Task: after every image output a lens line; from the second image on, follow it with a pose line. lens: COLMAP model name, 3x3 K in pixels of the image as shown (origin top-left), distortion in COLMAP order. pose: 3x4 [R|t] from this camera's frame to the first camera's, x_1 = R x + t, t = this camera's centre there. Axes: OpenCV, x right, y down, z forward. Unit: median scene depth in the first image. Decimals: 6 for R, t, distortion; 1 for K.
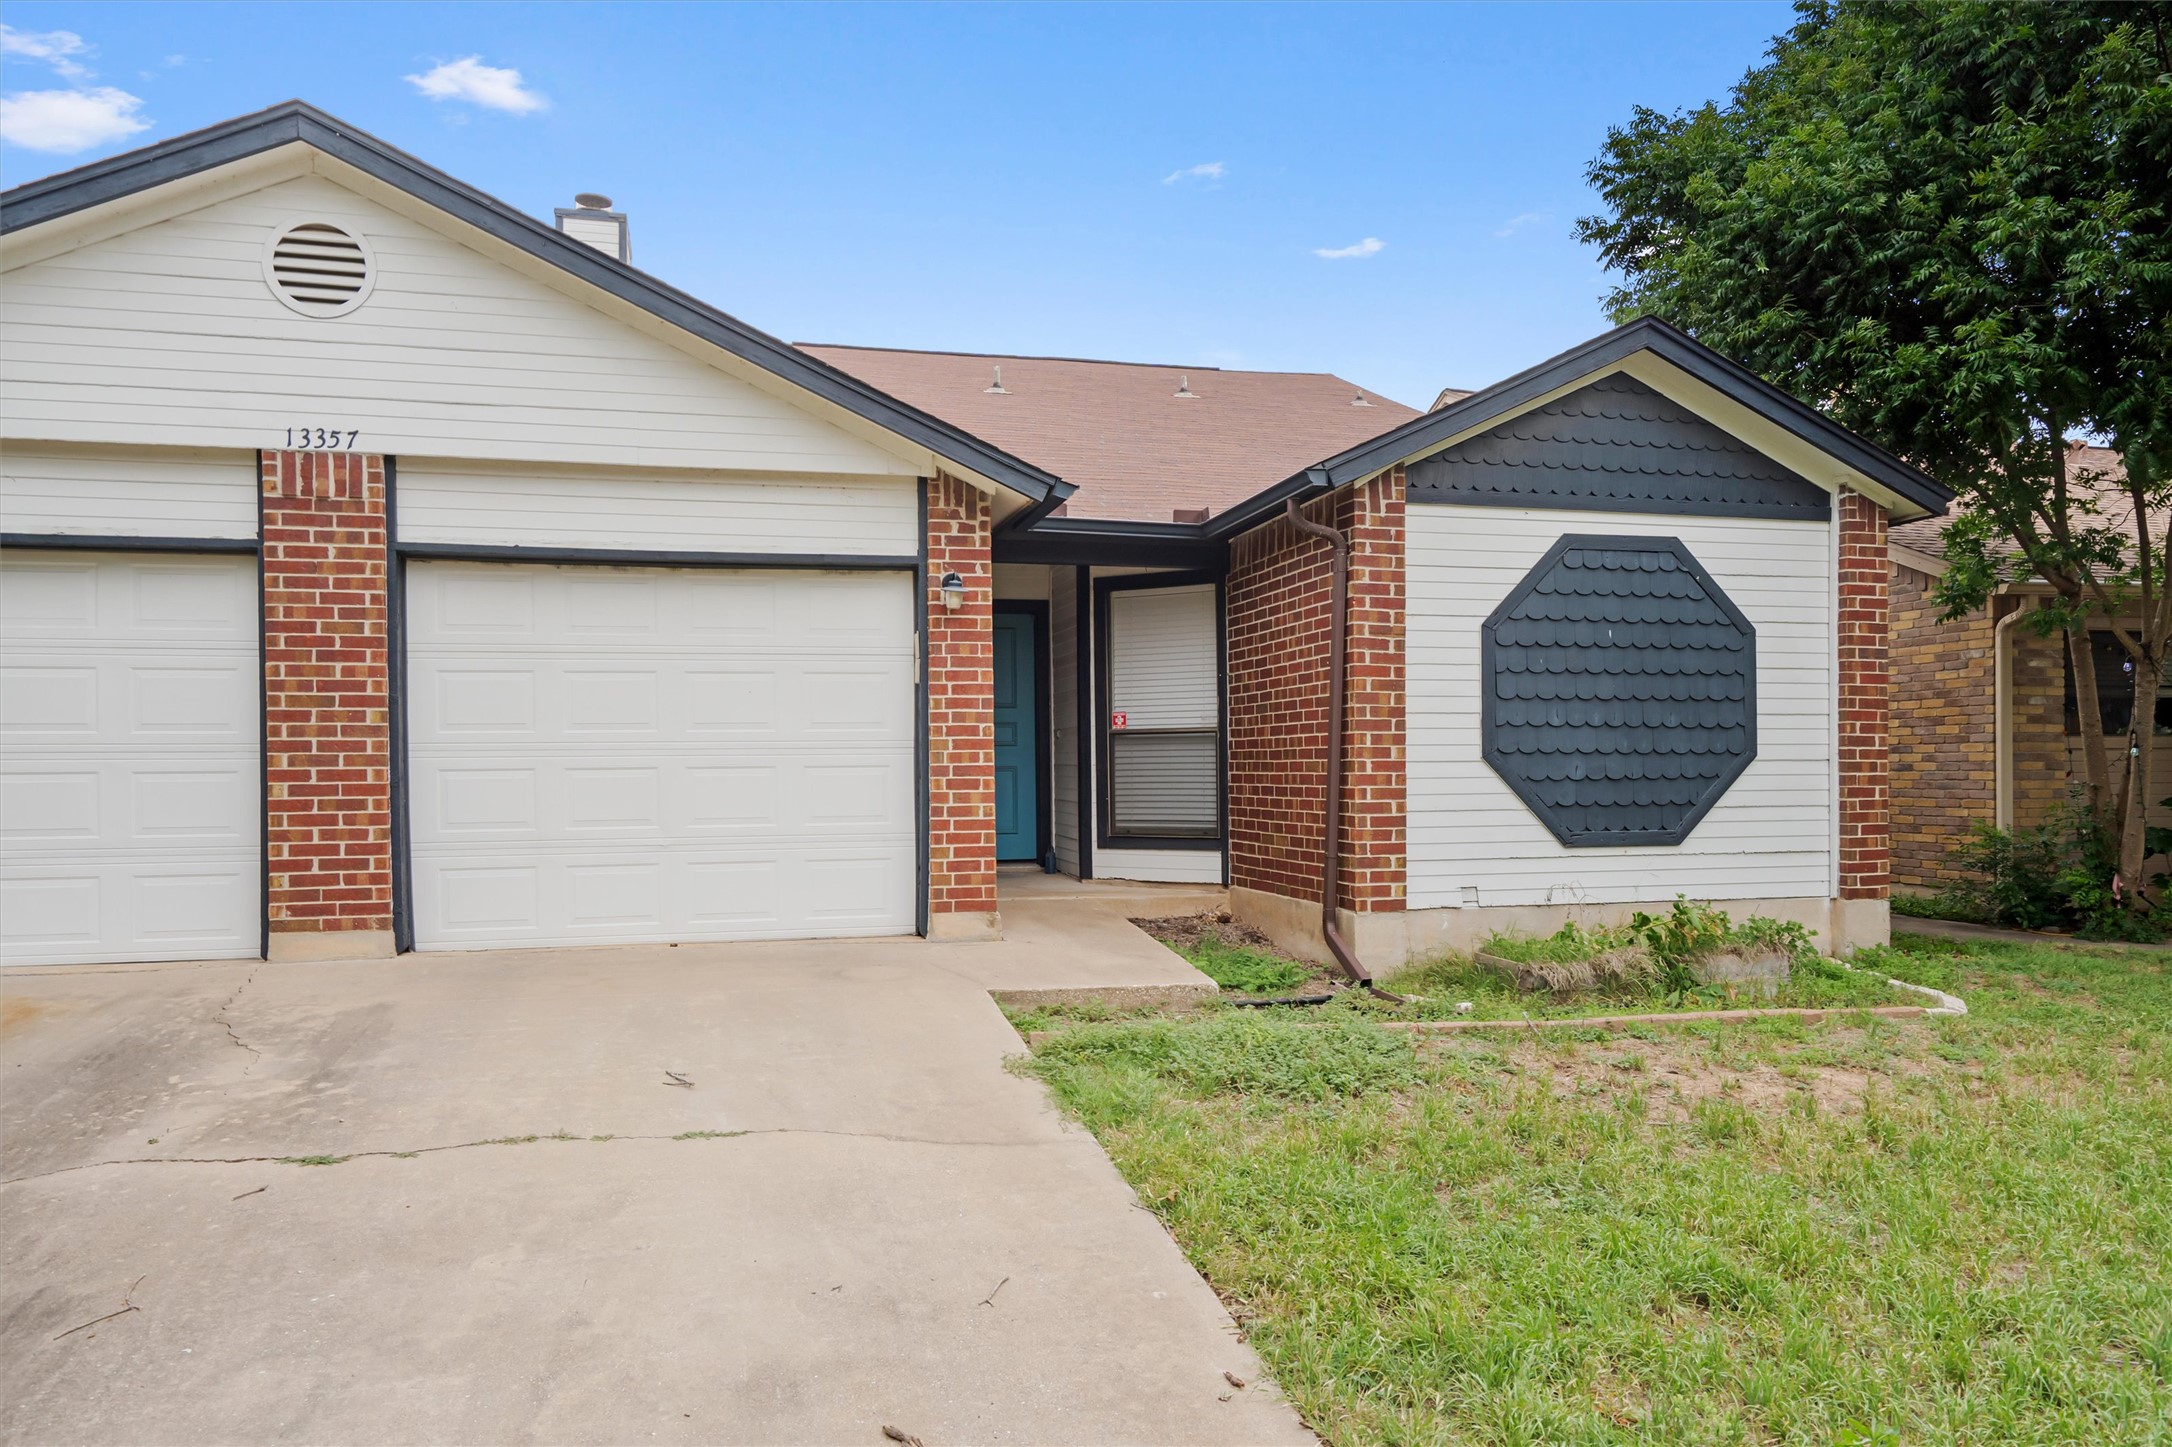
lens RADIAL K [[1302.4, 0, 1084.5], [0, 1302.4, 751.3], [0, 0, 1]] dist [0.002328, 0.000574]
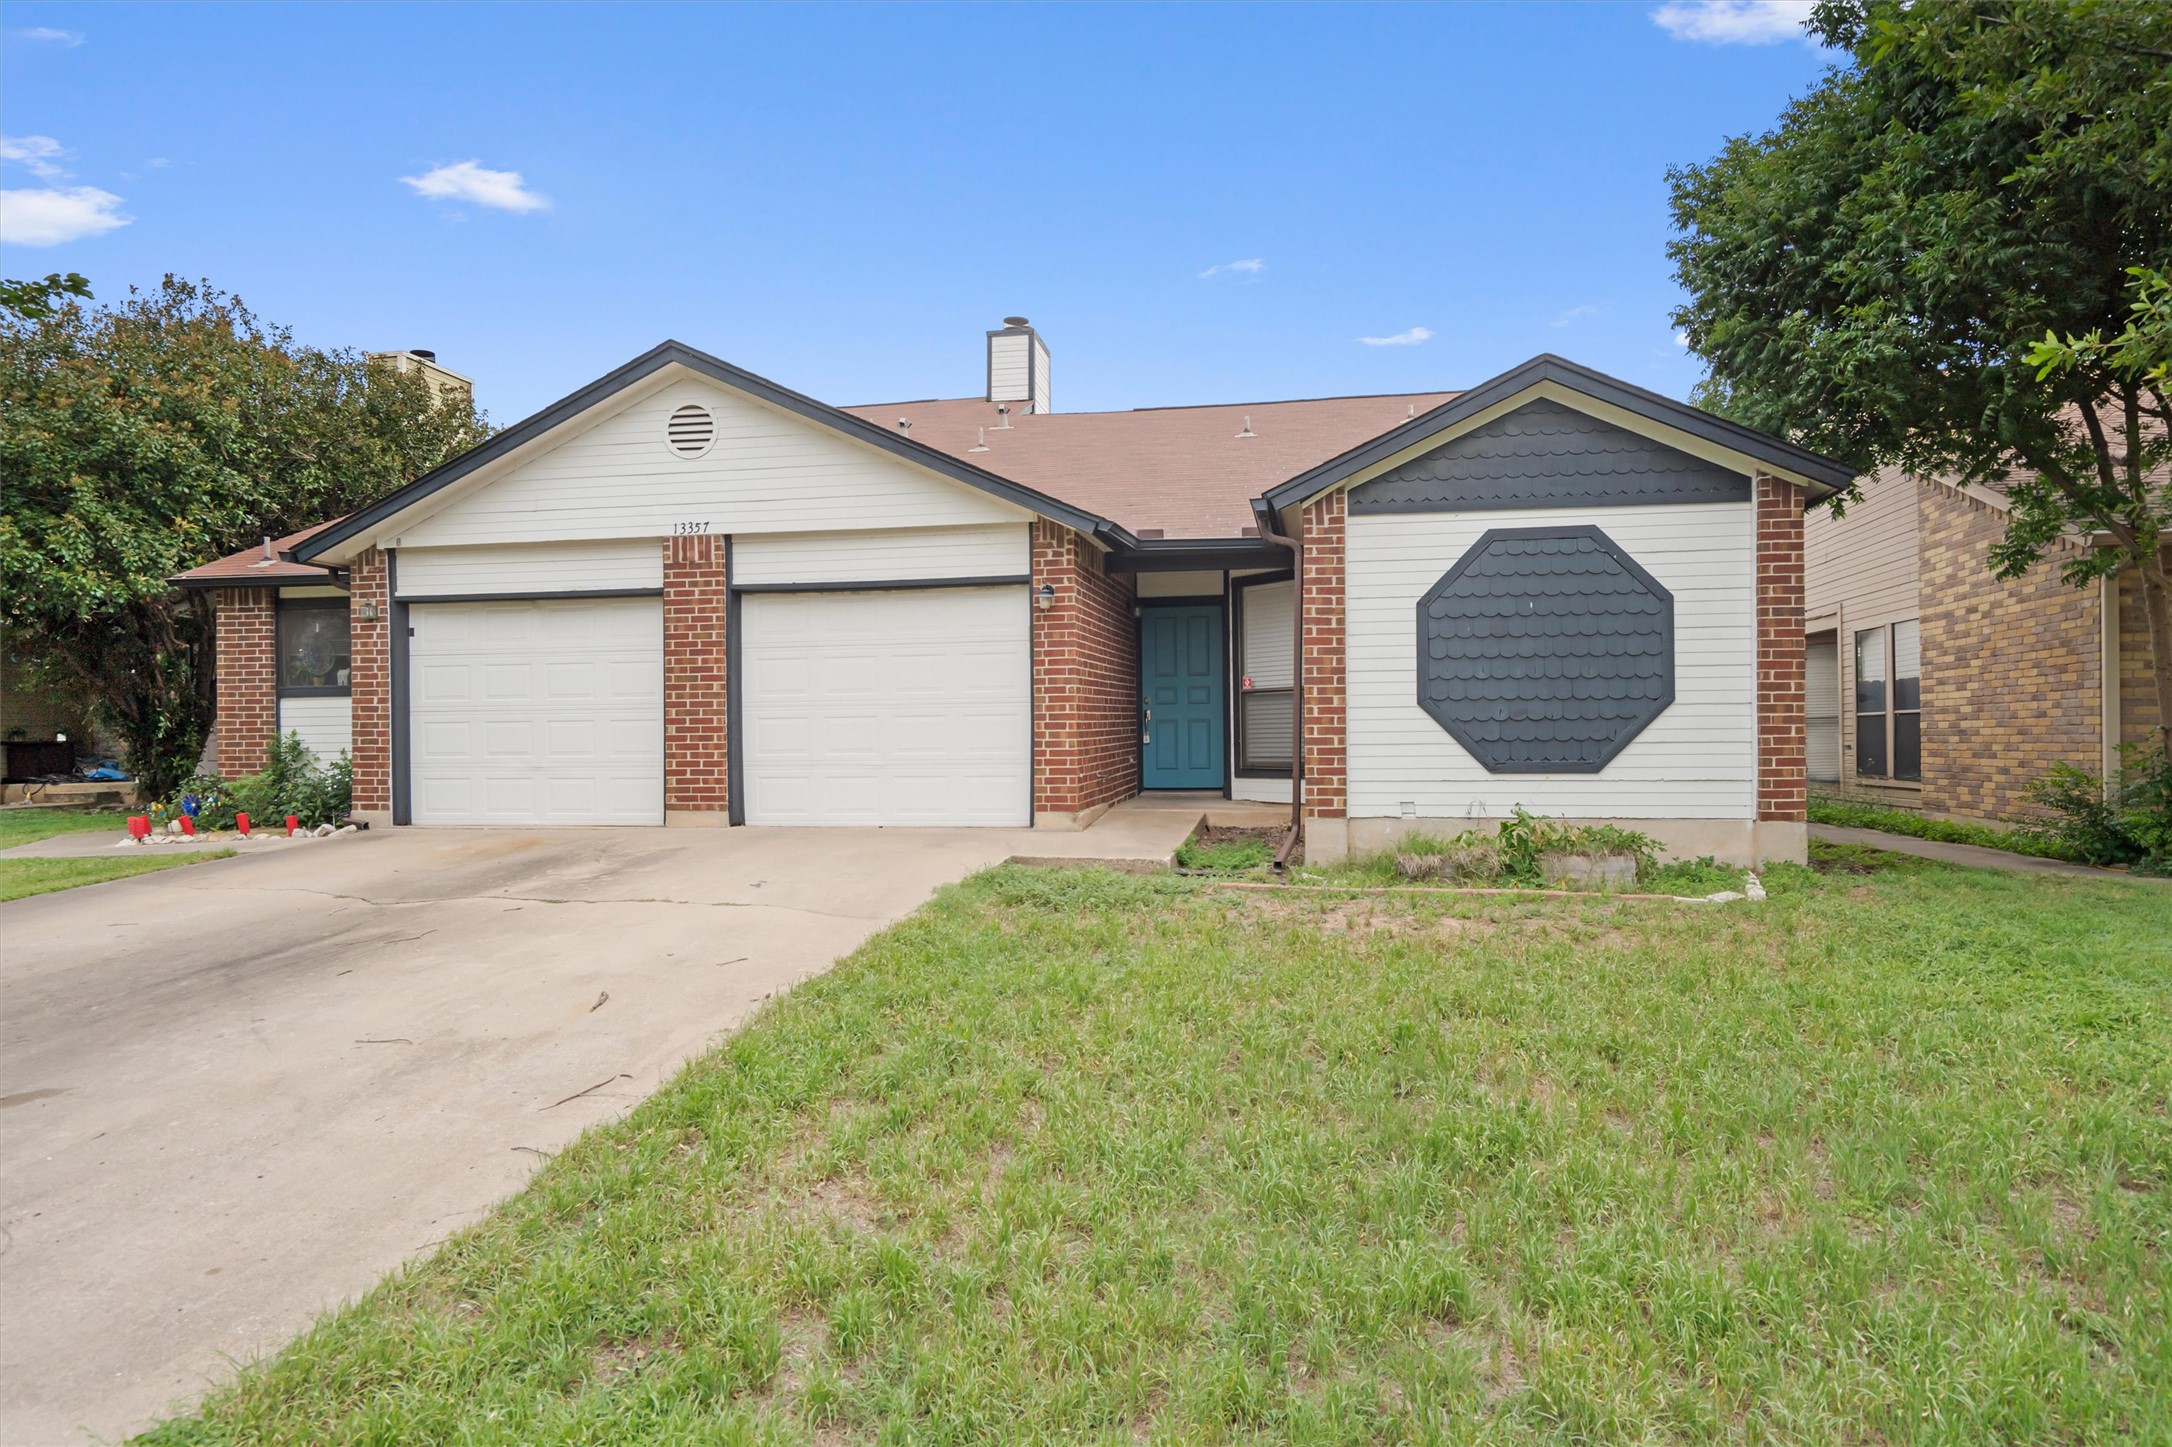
lens RADIAL K [[1053.1, 0, 1080.8], [0, 1053.1, 707.7], [0, 0, 1]] dist [0.000258, 0.000985]
pose [[0.933192, -0.010504, -0.359224, 0.369287], [0.007535, 0.999925, -0.009666, 0.016396], [0.359298, 0.006314, 0.933201, -0.114594]]
